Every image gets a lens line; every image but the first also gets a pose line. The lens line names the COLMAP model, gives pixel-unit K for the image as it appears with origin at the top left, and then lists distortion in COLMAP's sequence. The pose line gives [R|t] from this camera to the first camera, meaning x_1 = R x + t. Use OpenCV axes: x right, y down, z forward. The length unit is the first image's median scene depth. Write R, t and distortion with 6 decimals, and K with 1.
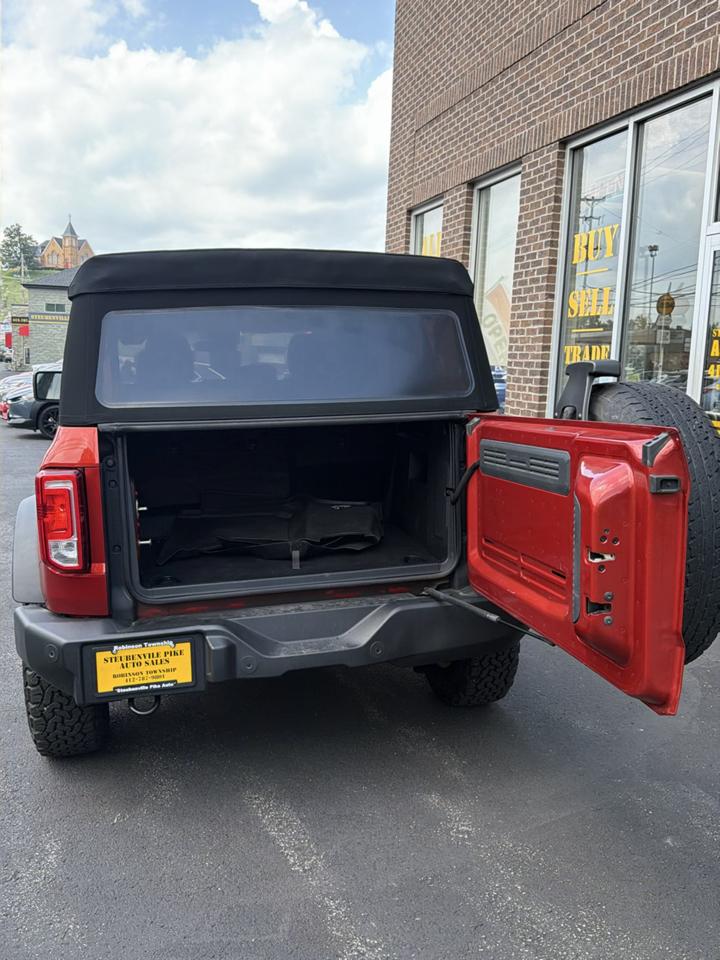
lens RADIAL K [[857.6, 0, 360.0], [0, 857.6, 480.0], [0, 0, 1]] dist [0.146526, -0.325202]
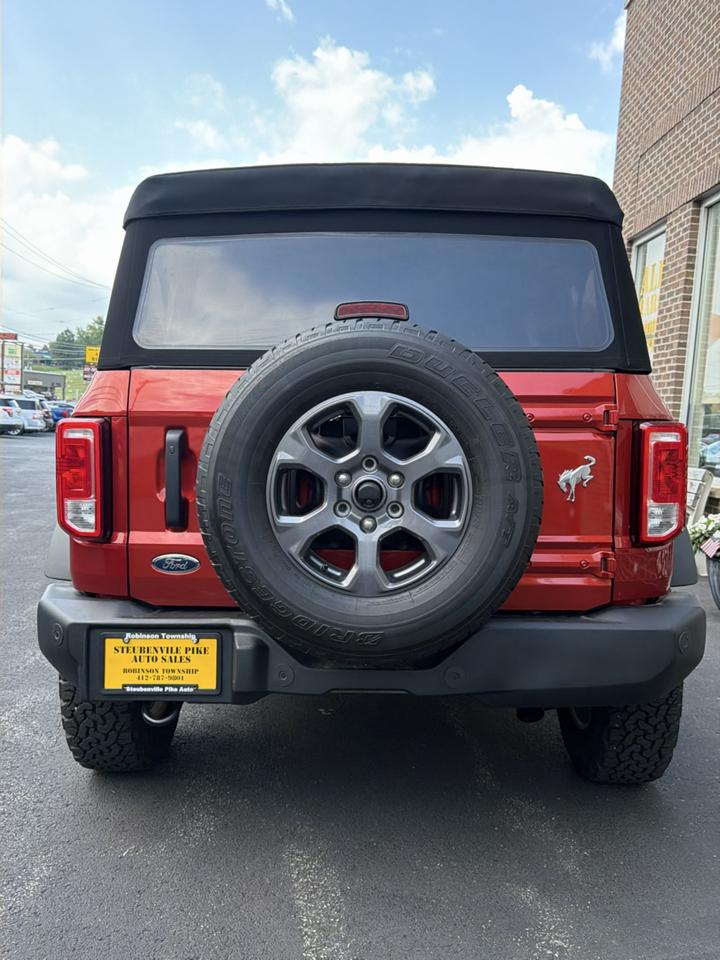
lens RADIAL K [[864.5, 0, 360.0], [0, 864.5, 480.0], [0, 0, 1]] dist [0.070895, -0.118812]
pose [[0.962622, 0.043397, -0.267351, 0.141048], [-0.065875, 0.994953, -0.075687, 0.093154], [0.262717, 0.090470, 0.960622, 0.249186]]
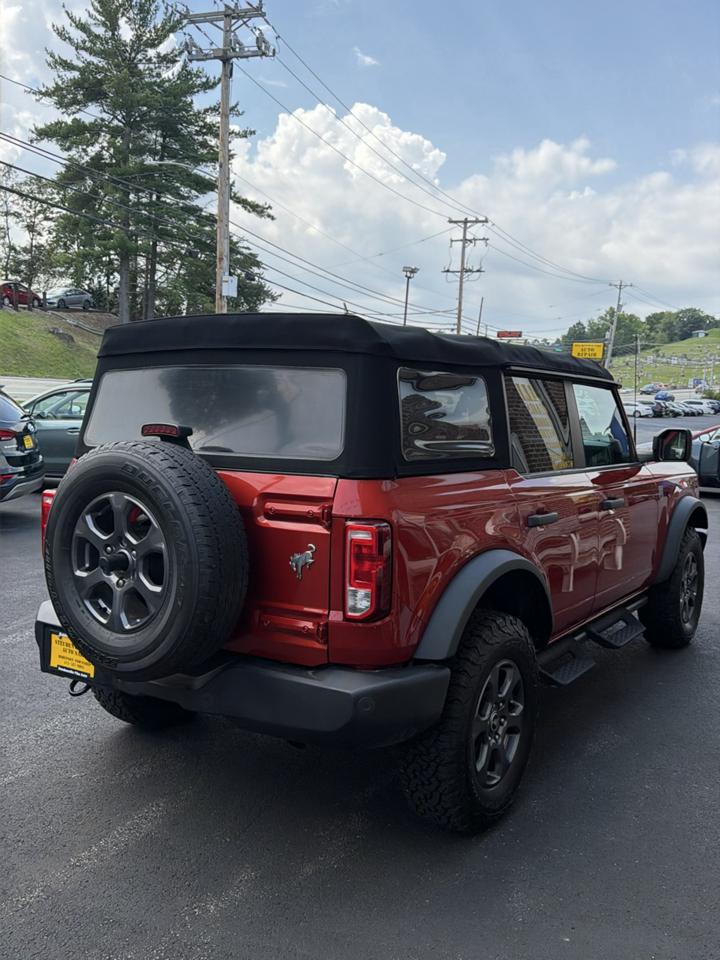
lens RADIAL K [[857.6, 0, 360.0], [0, 857.6, 480.0], [0, 0, 1]] dist [0.146526, -0.325202]
pose [[0.663074, 0.092092, -0.742867, 0.911321], [-0.140833, 0.990029, -0.002973, -0.084602], [0.735186, 0.106592, 0.669432, 0.440566]]
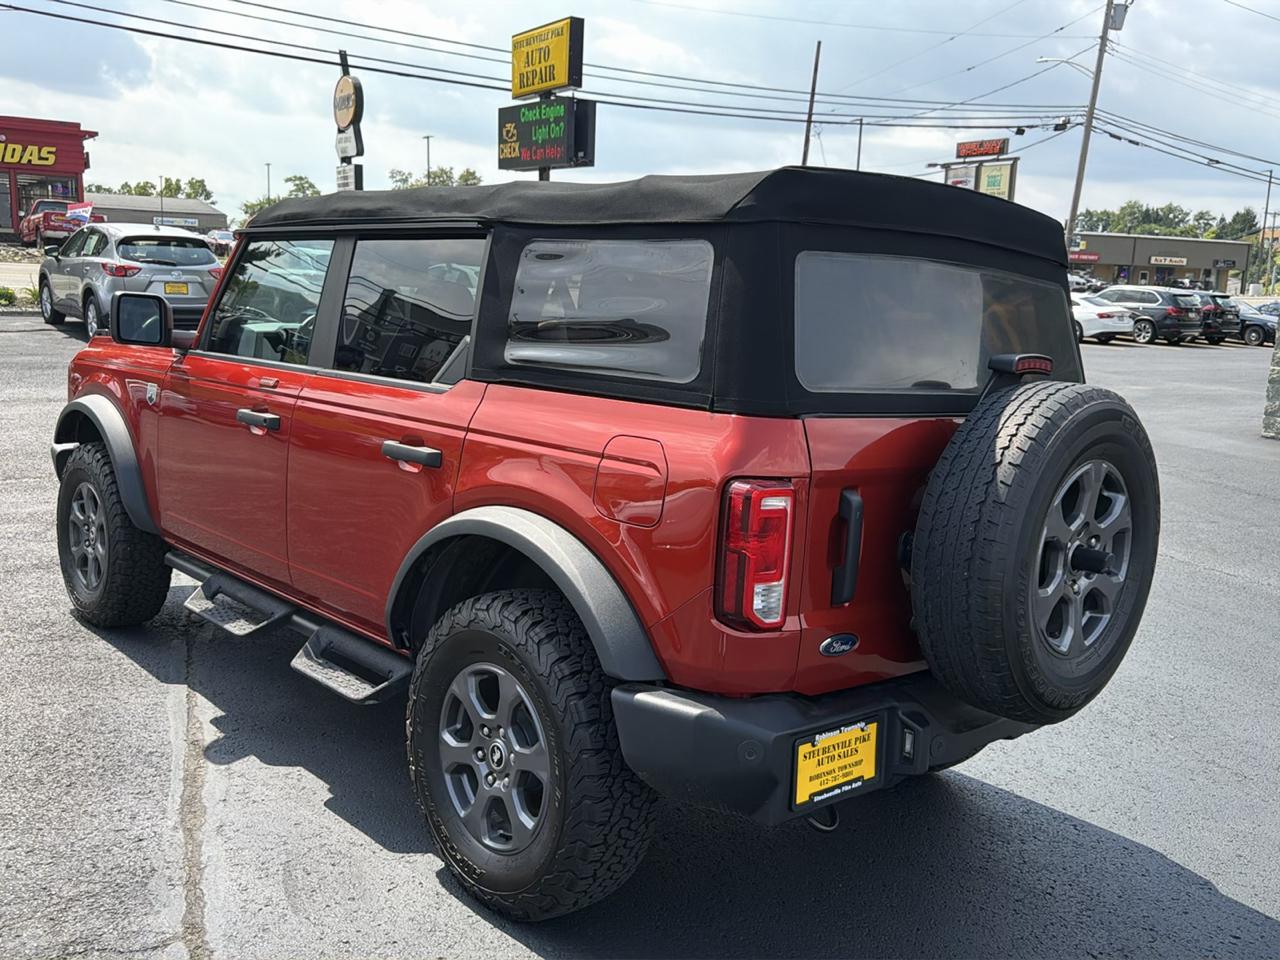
lens RADIAL K [[1143.5, 0, 640.0], [0, 1143.5, 480.0], [0, 0, 1]] dist [0.146526, -0.325202]
pose [[0.883407, 0.017772, 0.468269, -0.828060], [-0.019691, 0.999806, -0.000798, -0.009097], [-0.468192, -0.008516, 0.883586, 0.247057]]
